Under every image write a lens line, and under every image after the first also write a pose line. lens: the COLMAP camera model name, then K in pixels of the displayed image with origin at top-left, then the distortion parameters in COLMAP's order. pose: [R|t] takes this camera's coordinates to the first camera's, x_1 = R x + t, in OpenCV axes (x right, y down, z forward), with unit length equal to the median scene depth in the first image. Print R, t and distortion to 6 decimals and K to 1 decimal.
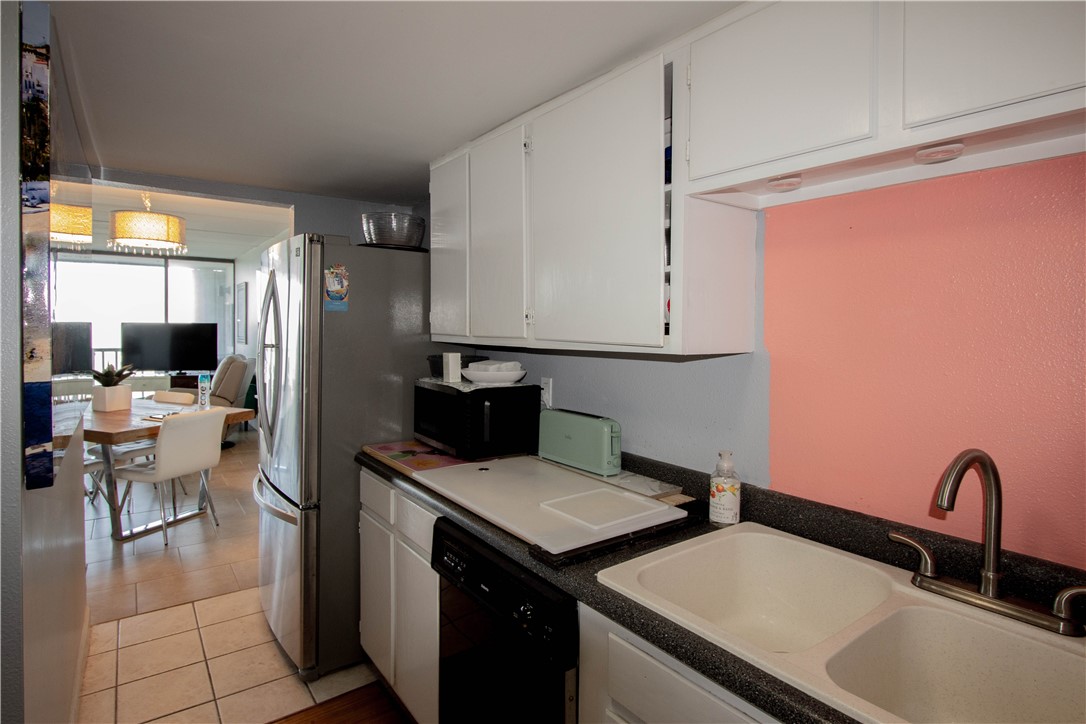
lens RADIAL K [[574.7, 0, 559.5], [0, 574.7, 320.9], [0, 0, 1]] dist [-0.002302, -0.001336]
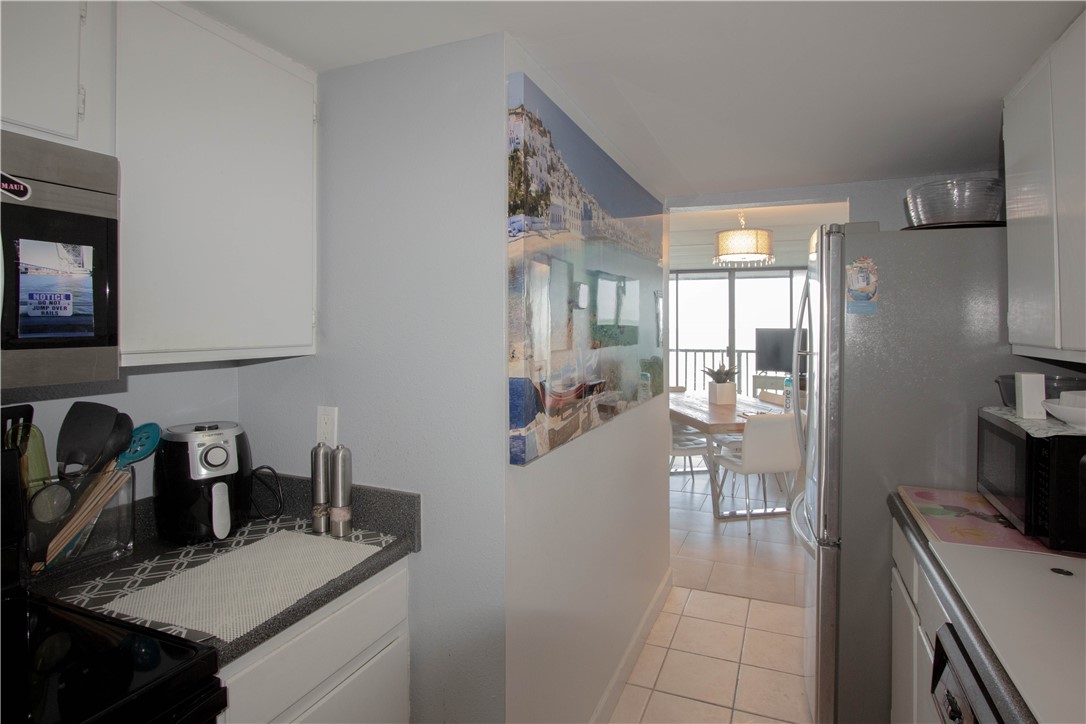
lens RADIAL K [[574.7, 0, 559.5], [0, 574.7, 320.9], [0, 0, 1]] dist [-0.002302, -0.001336]
pose [[0.517253, -0.015293, -0.855696, 0.081659], [0.007552, 0.999883, -0.013305, 0.000687], [0.855799, 0.000420, 0.517308, 0.182278]]
